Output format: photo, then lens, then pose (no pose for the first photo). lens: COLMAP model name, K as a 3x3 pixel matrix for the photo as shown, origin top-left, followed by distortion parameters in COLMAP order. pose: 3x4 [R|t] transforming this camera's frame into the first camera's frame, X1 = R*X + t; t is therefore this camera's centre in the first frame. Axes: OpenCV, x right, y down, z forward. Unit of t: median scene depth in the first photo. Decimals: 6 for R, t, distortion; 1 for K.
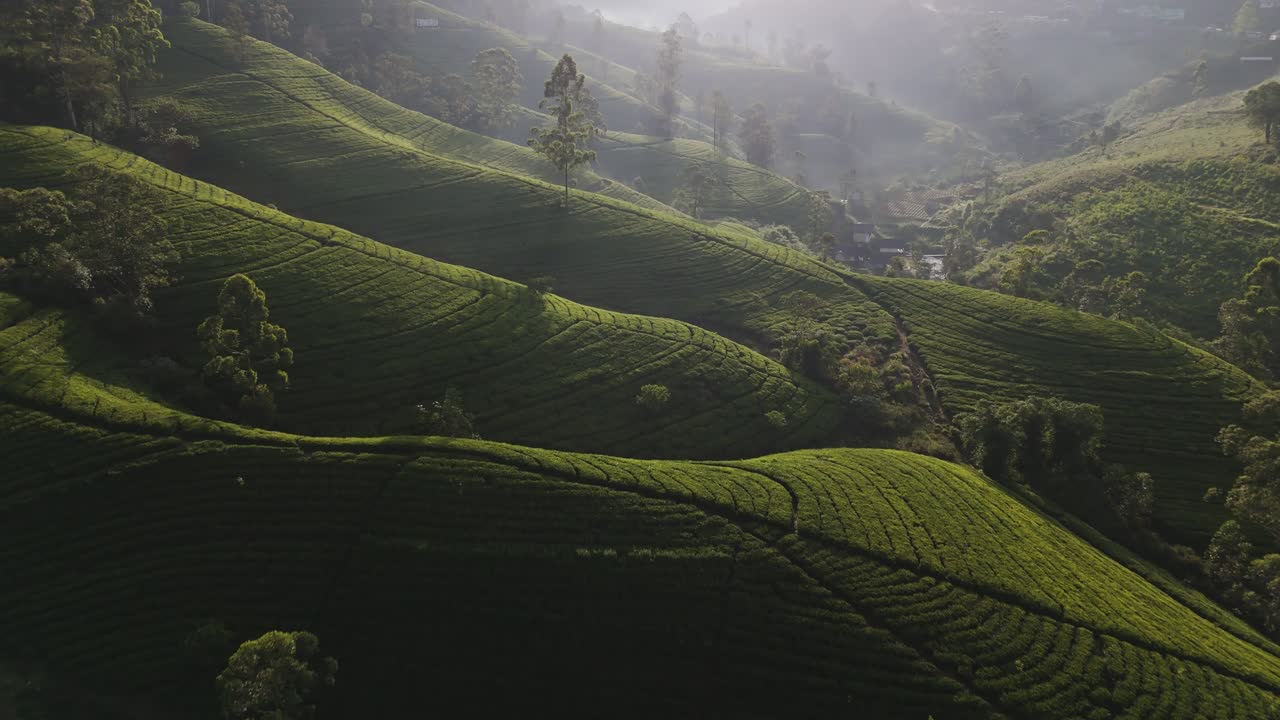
lens RADIAL K [[910.2, 0, 640.0], [0, 910.2, 360.0], [0, 0, 1]] dist [0.014094, -0.003067]
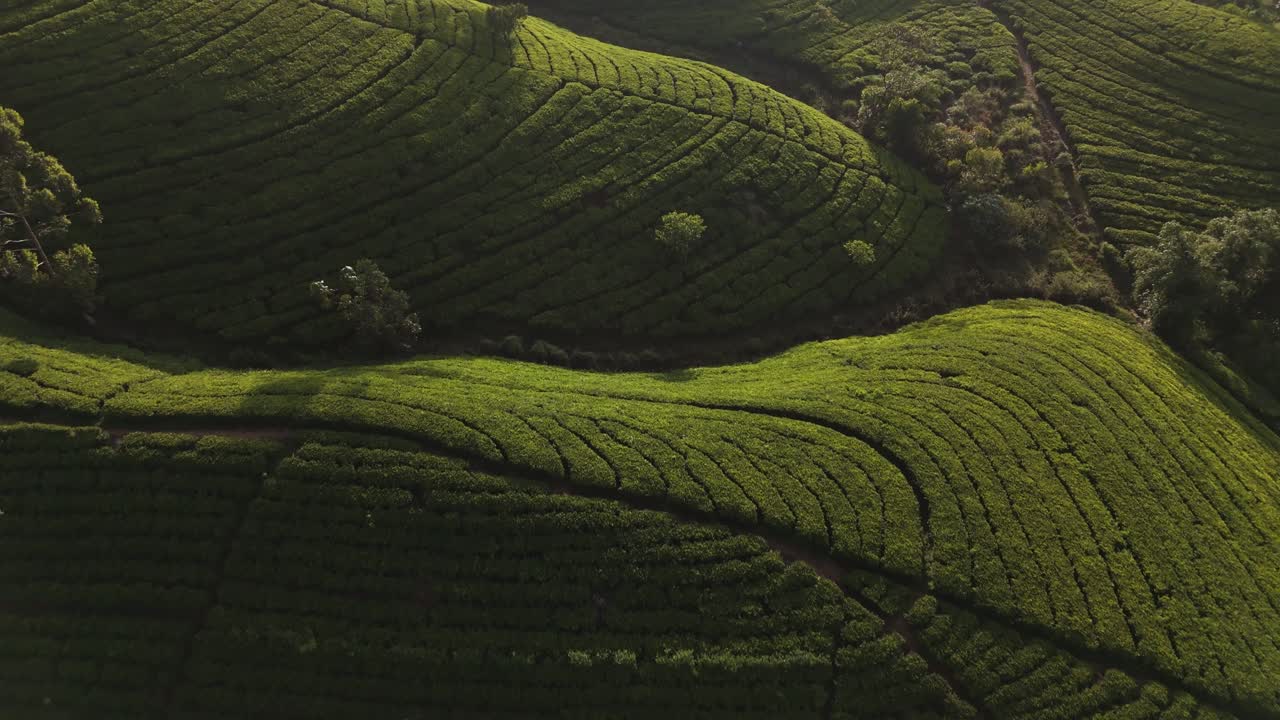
lens RADIAL K [[910.2, 0, 640.0], [0, 910.2, 360.0], [0, 0, 1]] dist [0.014094, -0.003067]
pose [[0.999943, -0.008355, -0.006642, -0.010857], [0.010280, 0.921264, 0.388803, -0.123971], [0.002871, -0.388849, 0.921297, 0.331130]]
